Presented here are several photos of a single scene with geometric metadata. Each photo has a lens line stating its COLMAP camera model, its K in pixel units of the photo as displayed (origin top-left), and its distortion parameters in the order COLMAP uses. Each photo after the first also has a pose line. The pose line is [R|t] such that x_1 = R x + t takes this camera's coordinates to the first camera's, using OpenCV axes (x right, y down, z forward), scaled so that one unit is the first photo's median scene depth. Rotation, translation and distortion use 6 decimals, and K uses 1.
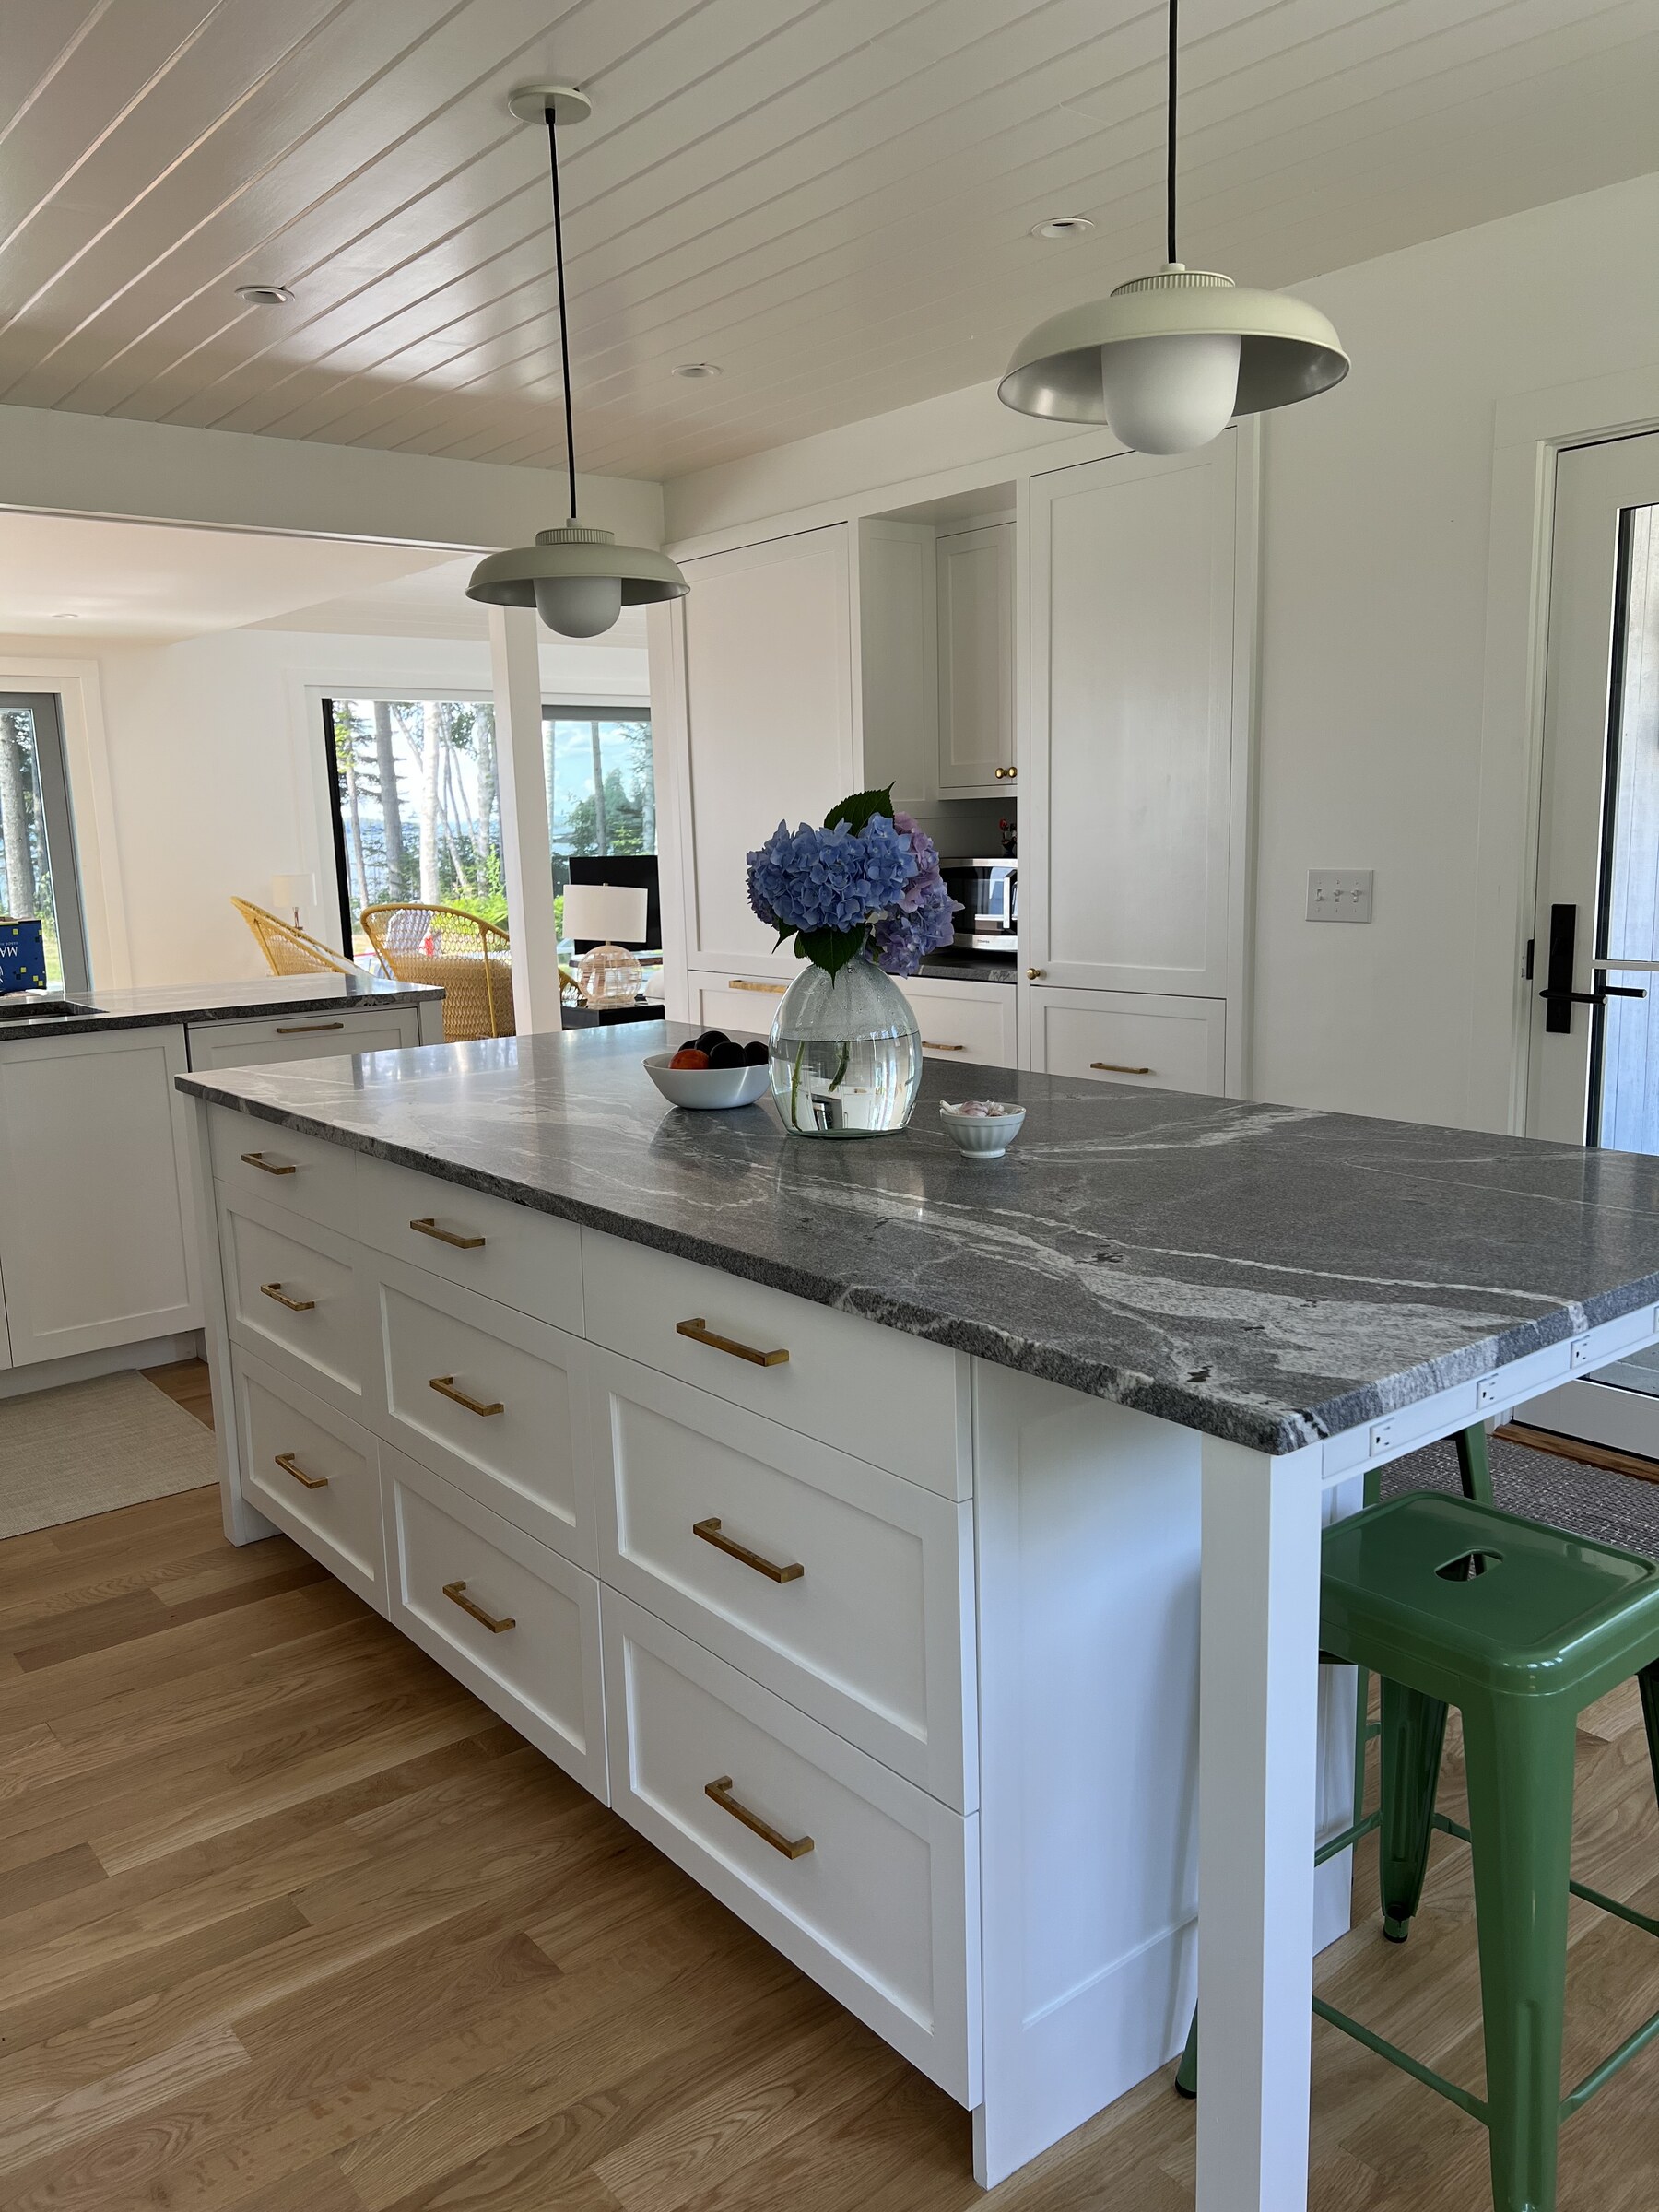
lens RADIAL K [[1661.2, 0, 815.8], [0, 1661.2, 1115.2], [0, 0, 1]] dist [0.048528, -0.050642]
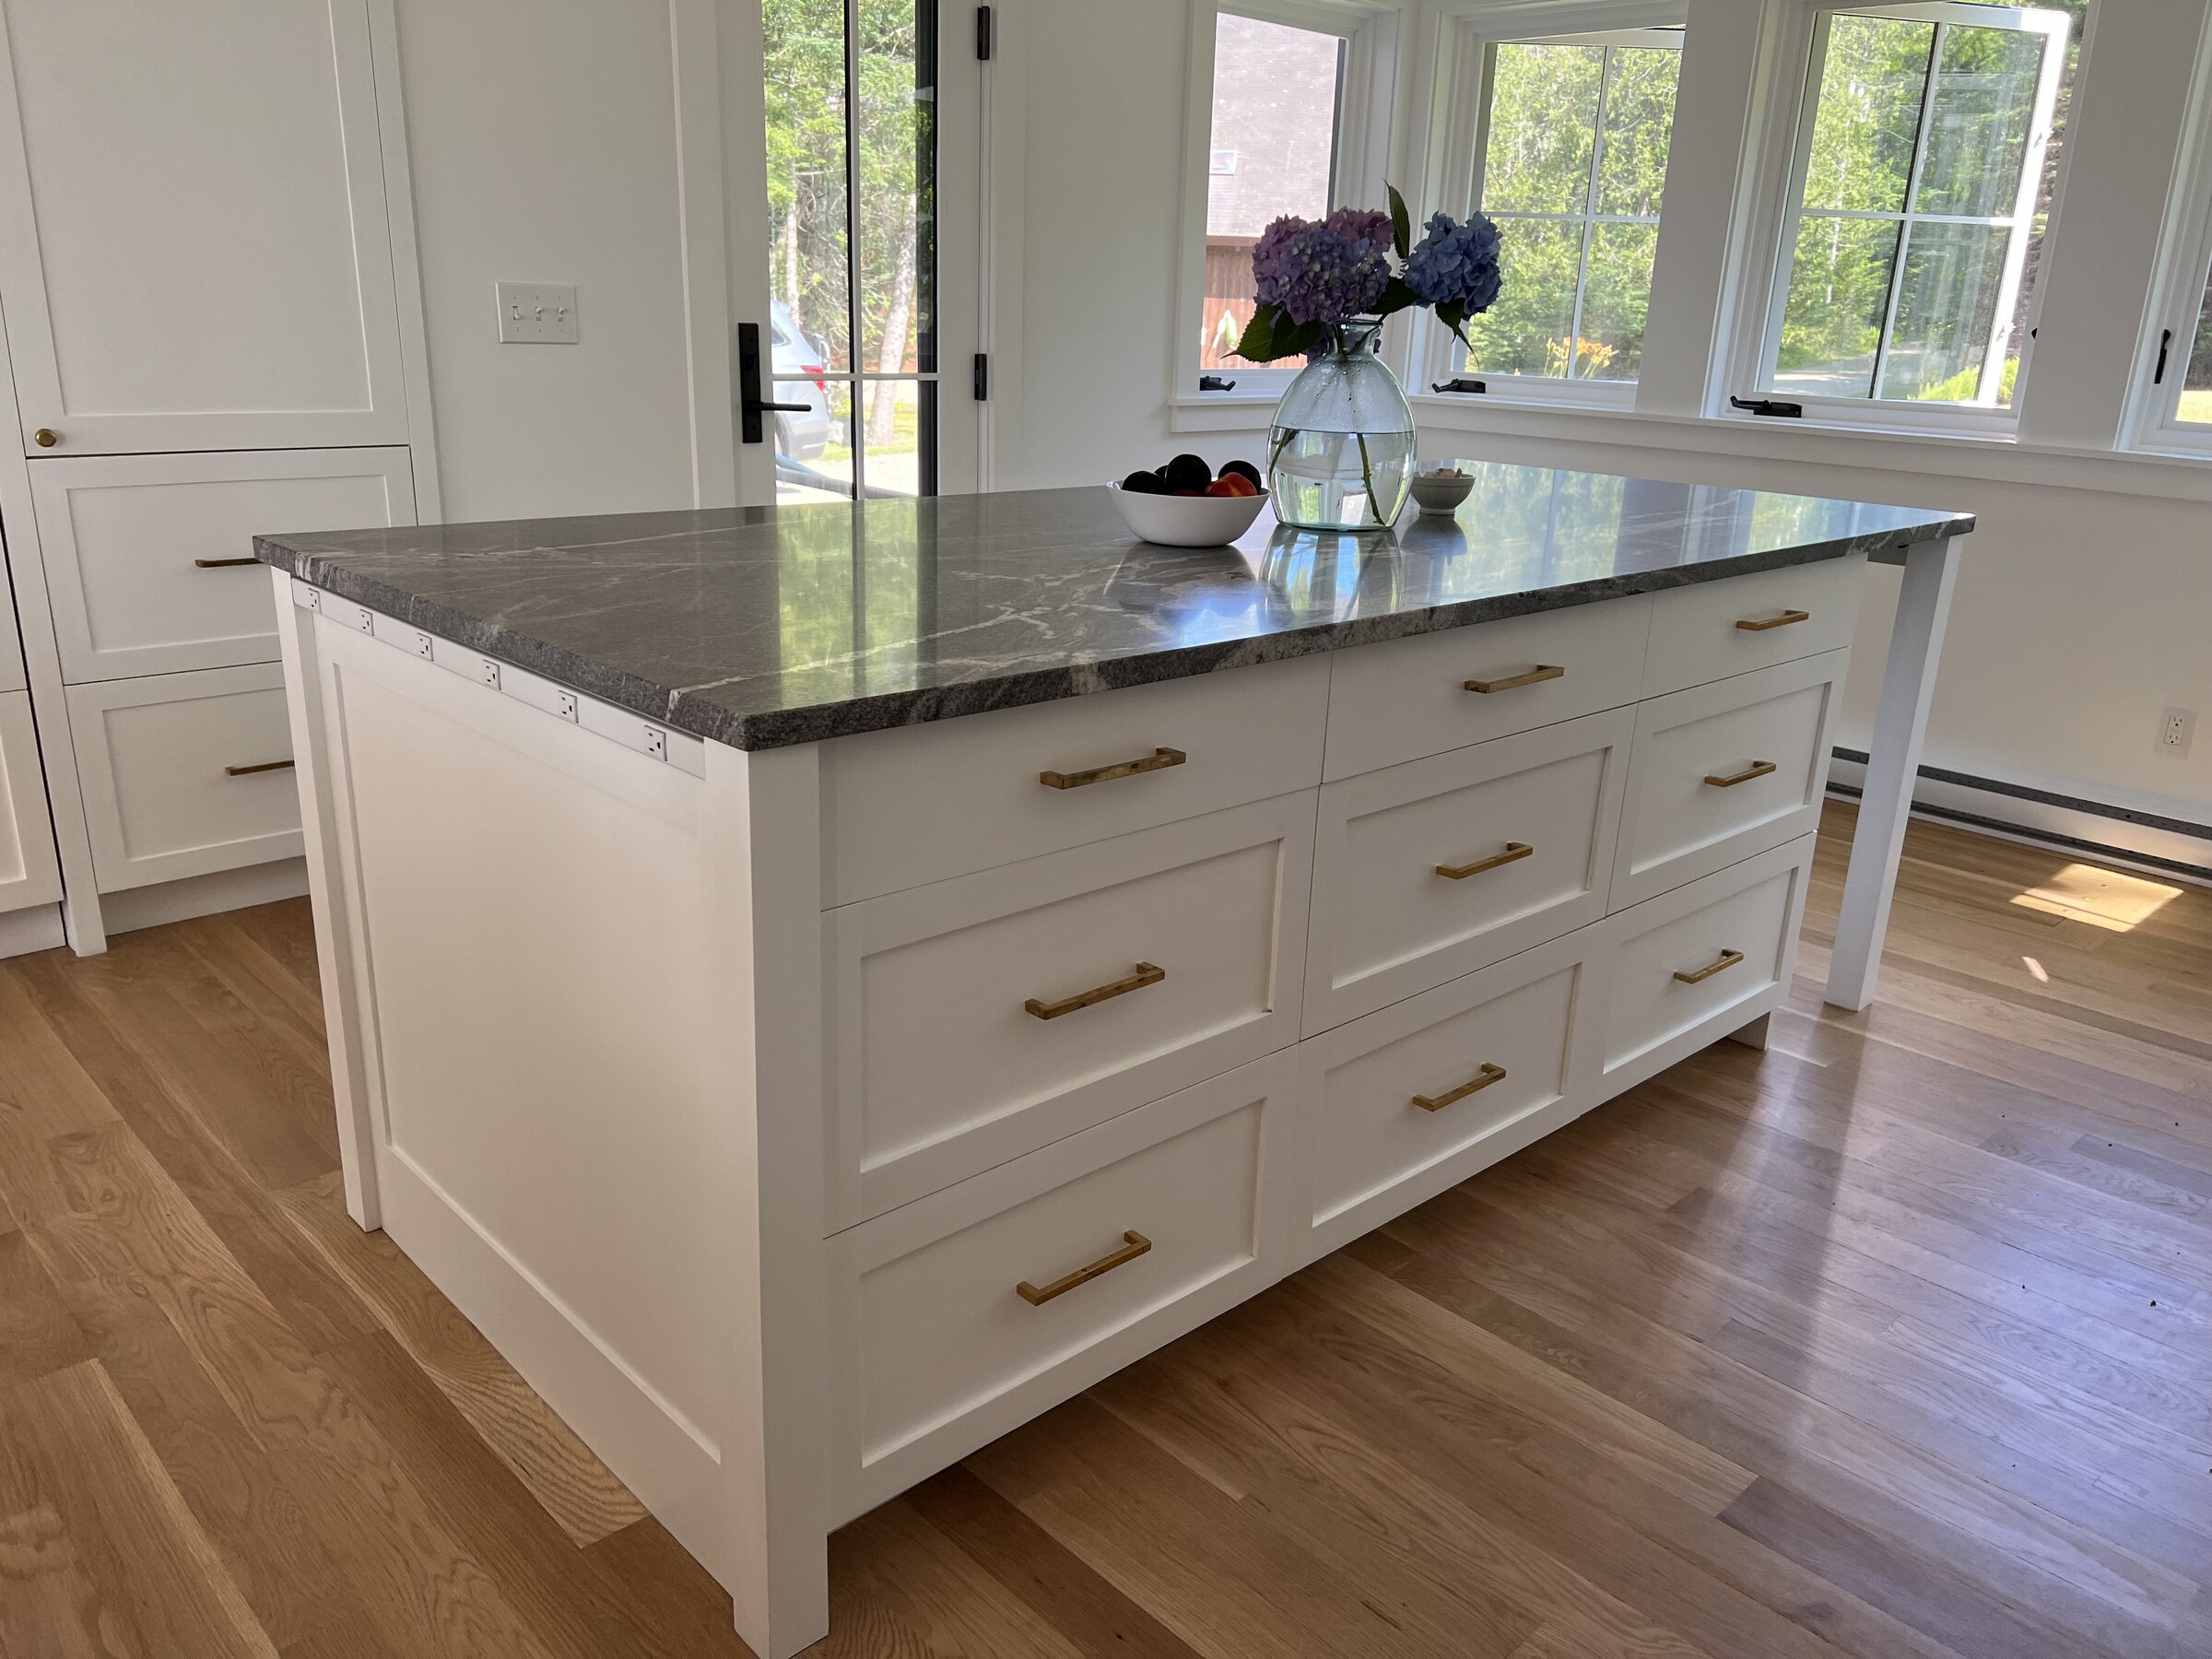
lens RADIAL K [[1661.2, 0, 1115.3], [0, 1661.2, 837.3], [0, 0, 1]] dist [0.048528, -0.050642]
pose [[-0.091098, -0.285155, 0.954142, -1.054898], [0.143002, 0.944451, 0.295912, -0.139672], [-0.985521, 0.163401, -0.045260, 1.245566]]
